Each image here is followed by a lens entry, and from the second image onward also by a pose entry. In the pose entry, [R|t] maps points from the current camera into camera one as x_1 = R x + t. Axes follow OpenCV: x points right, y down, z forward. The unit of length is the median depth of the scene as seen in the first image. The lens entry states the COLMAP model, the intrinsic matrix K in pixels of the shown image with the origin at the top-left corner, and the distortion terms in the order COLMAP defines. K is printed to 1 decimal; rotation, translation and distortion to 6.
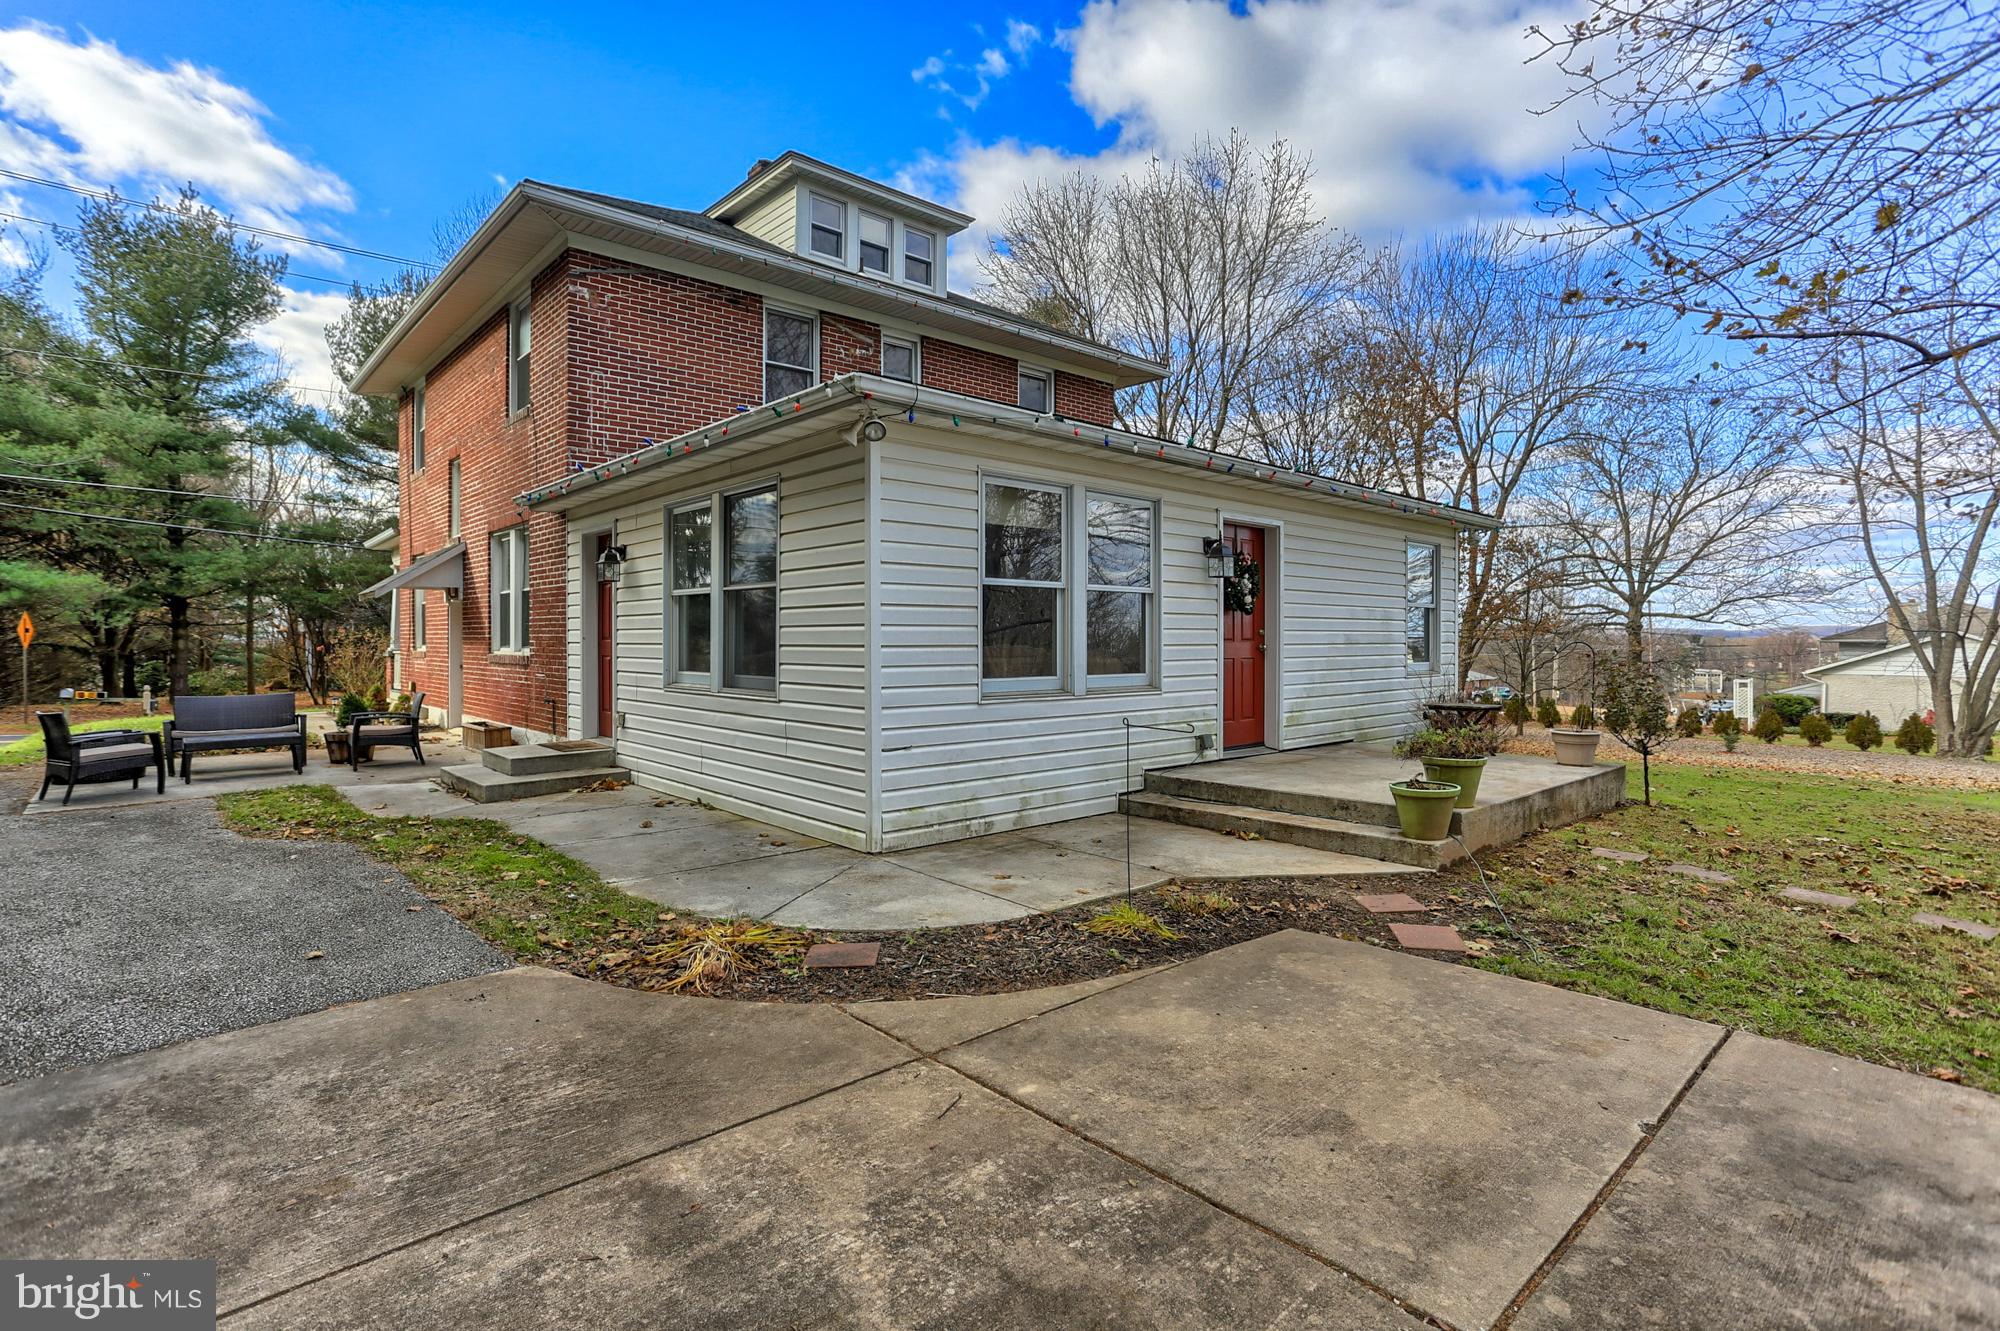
lens RADIAL K [[977.5, 0, 988.8], [0, 977.5, 649.8], [0, 0, 1]] dist [-0.048789, 0.029101]
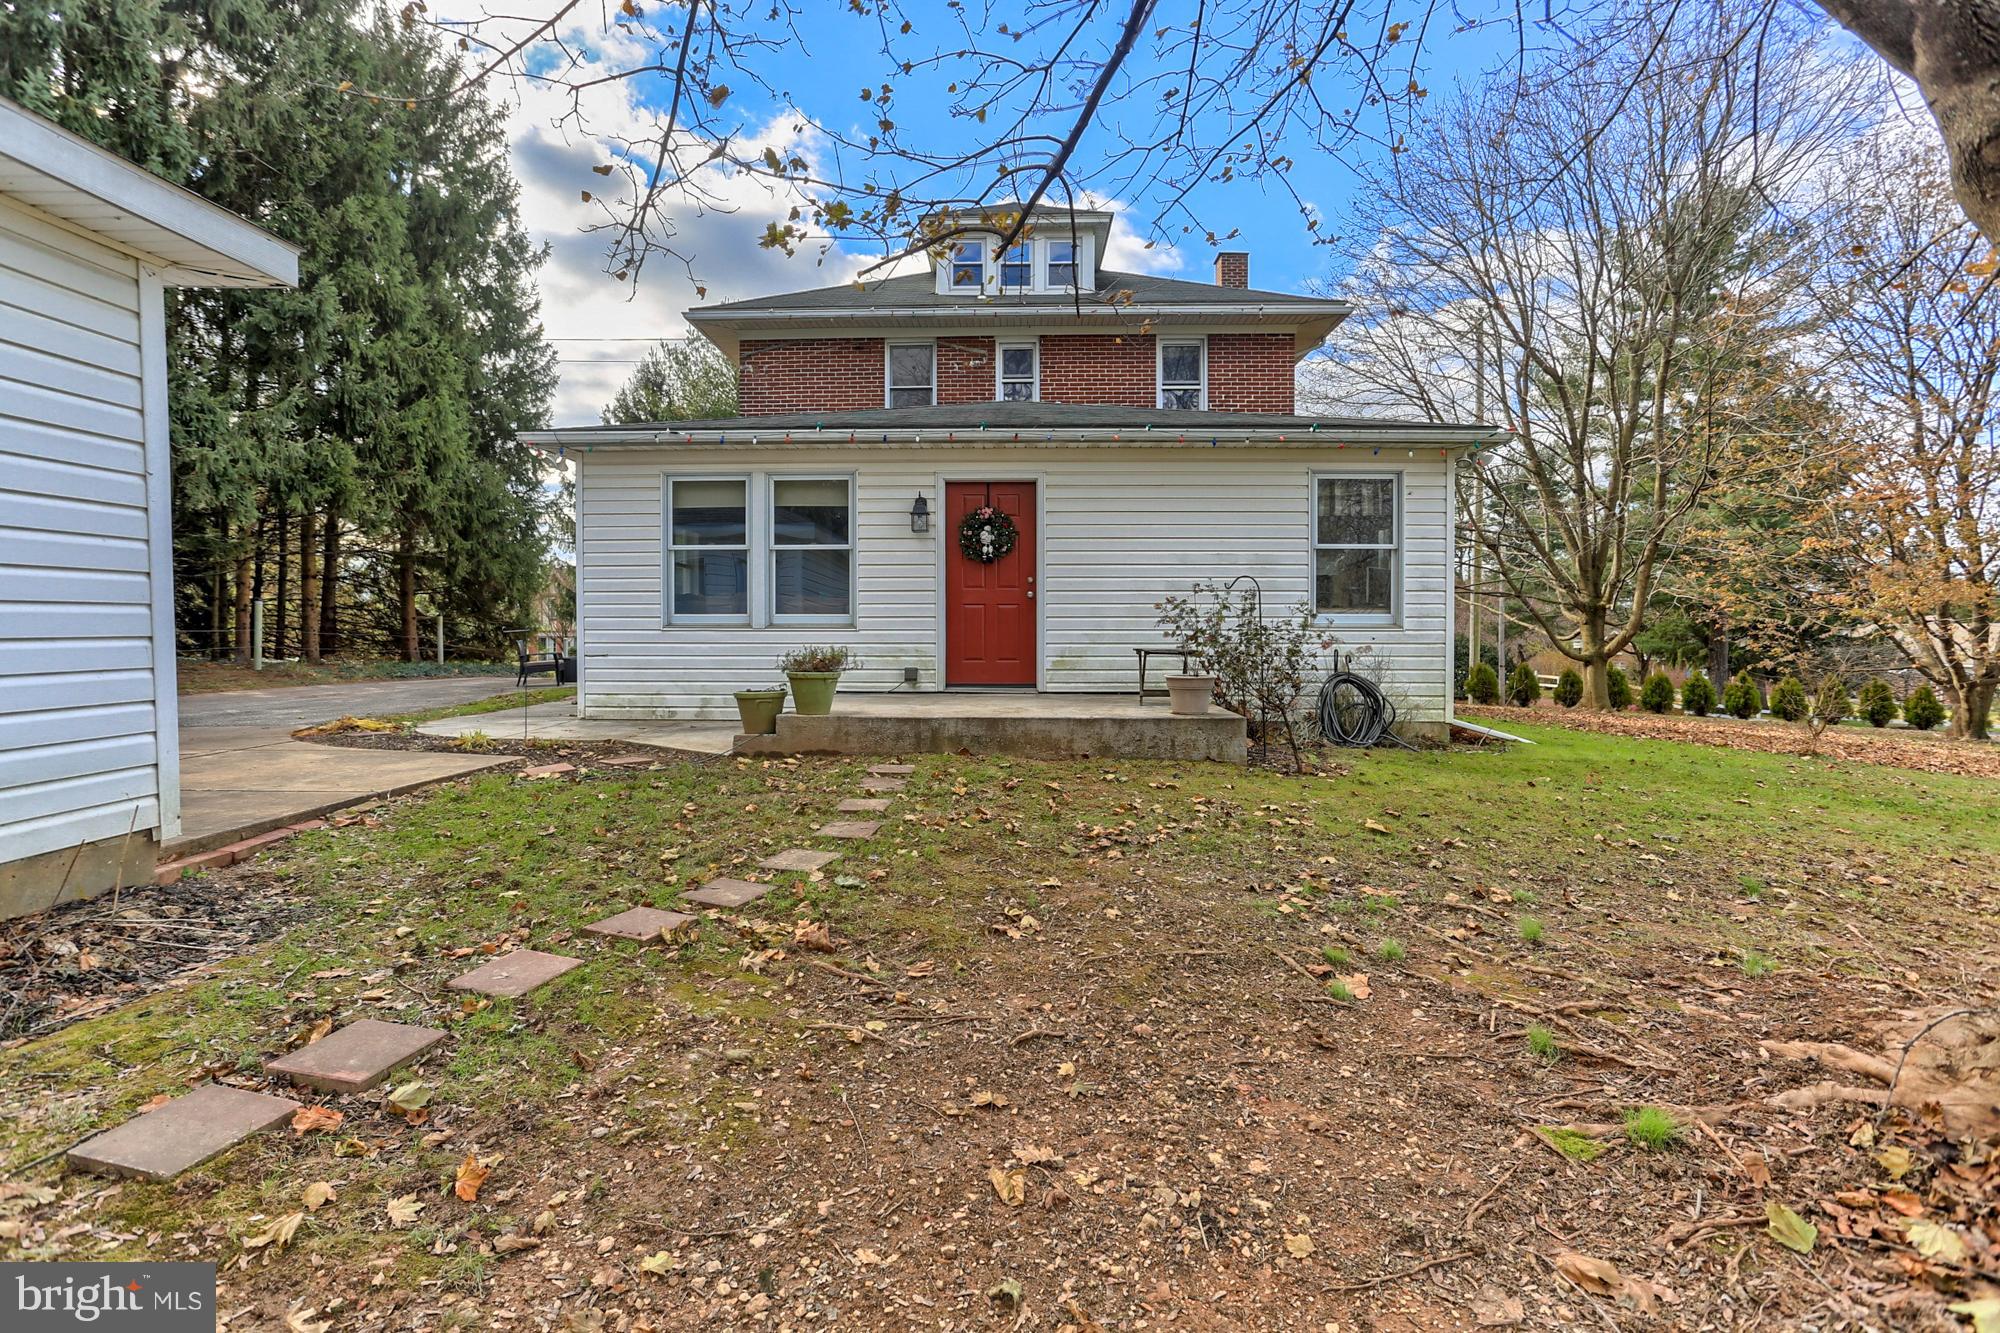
lens RADIAL K [[977.5, 0, 988.8], [0, 977.5, 650.8], [0, 0, 1]] dist [-0.048789, 0.029101]
pose [[0.734080, 0.006662, -0.679031, 0.317909], [-0.002205, 0.999970, 0.007426, 0.016800], [0.679060, -0.003954, 0.734072, 0.062885]]
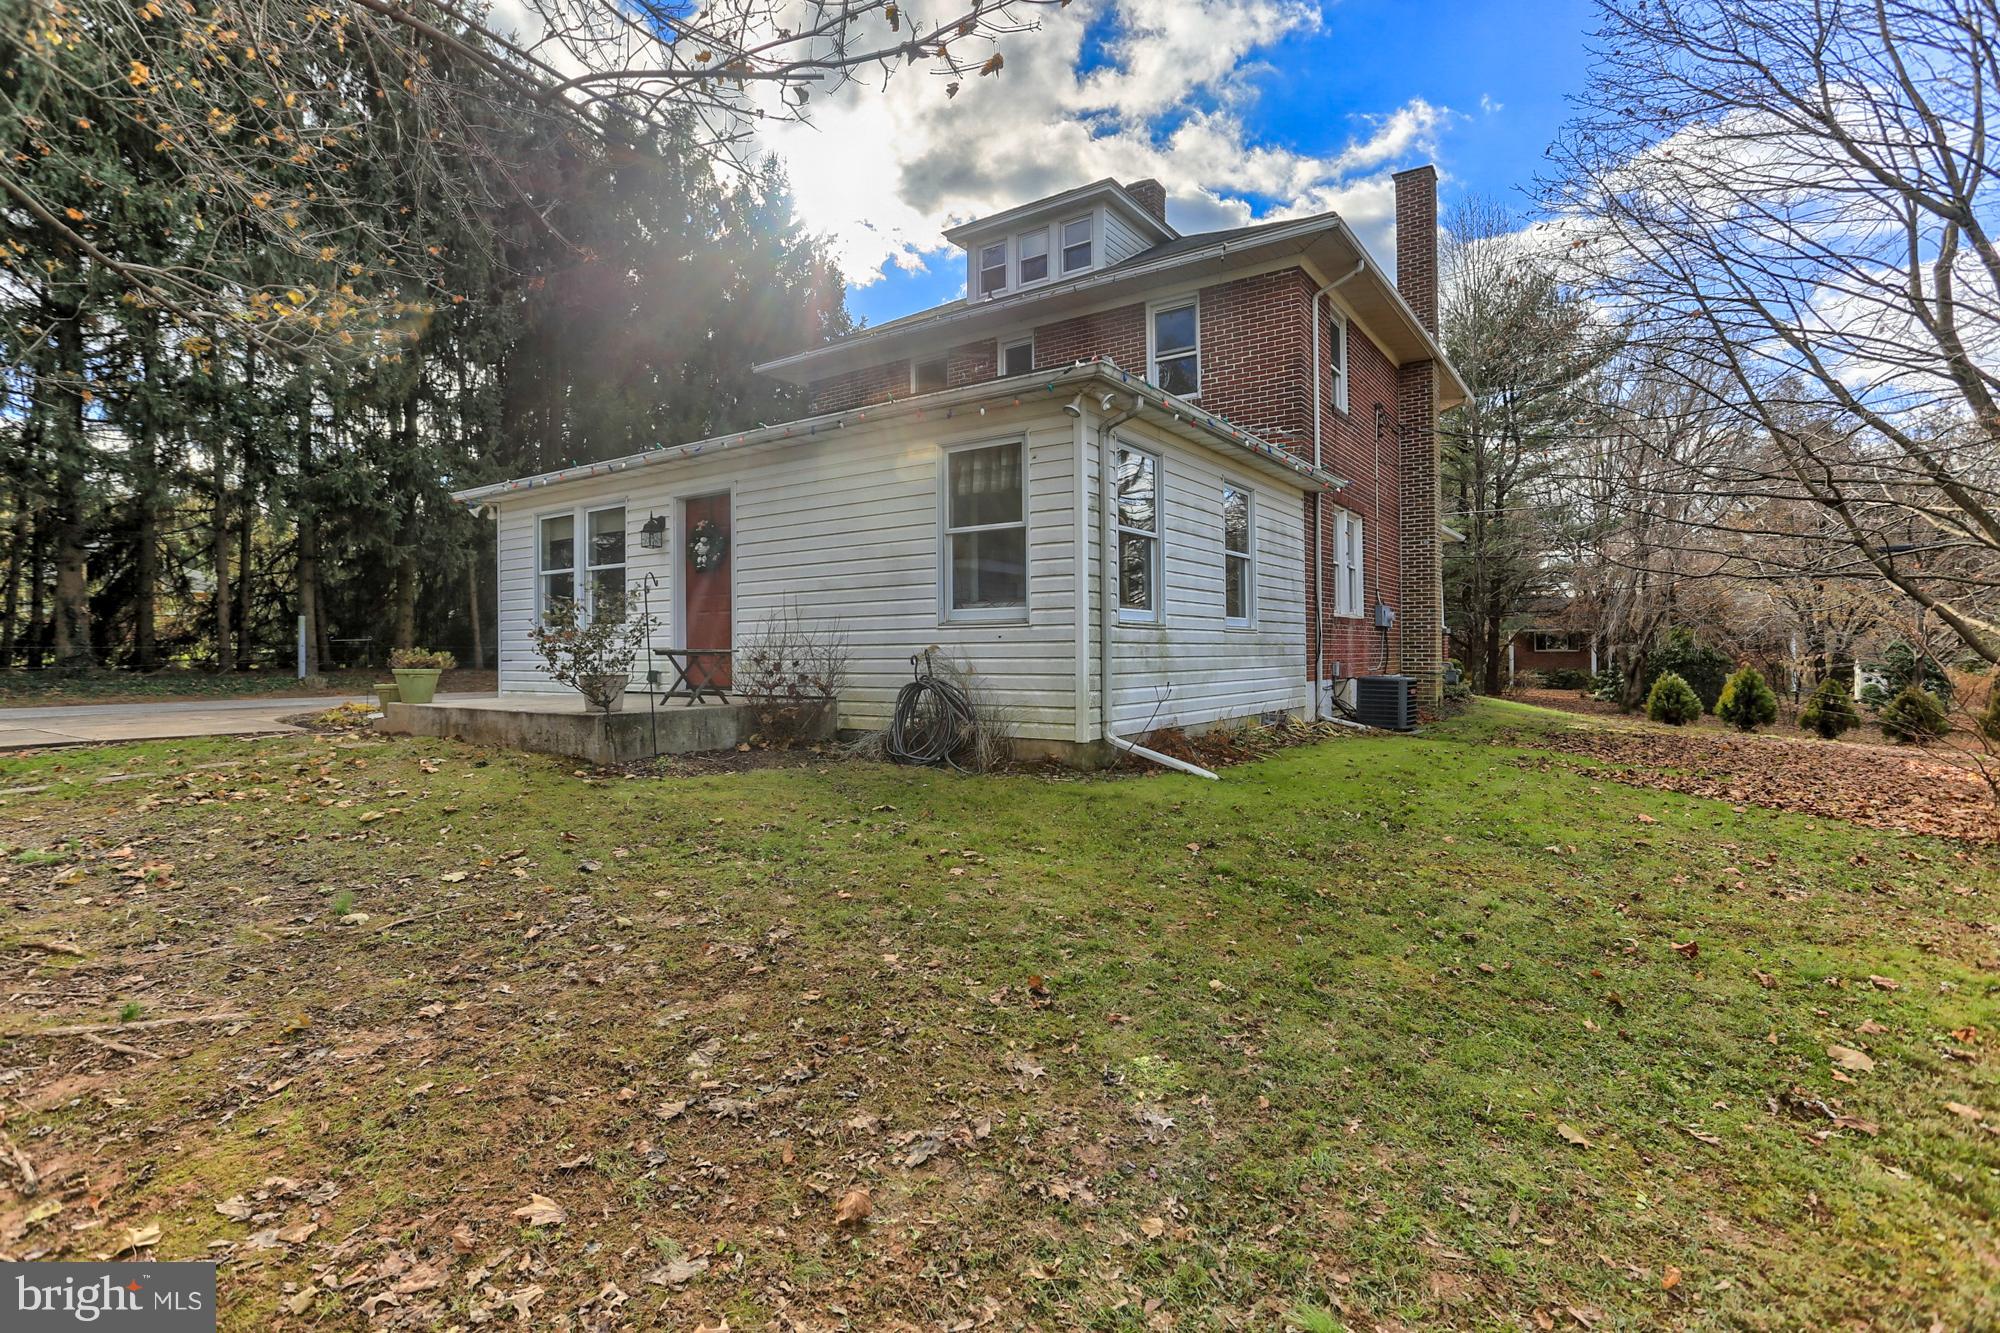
lens RADIAL K [[977.5, 0, 988.8], [0, 977.5, 650.8], [0, 0, 1]] dist [-0.048789, 0.029101]
pose [[0.227243, -0.012944, -0.973752, 0.463678], [-0.004273, 0.999889, -0.014289, 0.022421], [0.973829, 0.007408, 0.227163, 0.343688]]
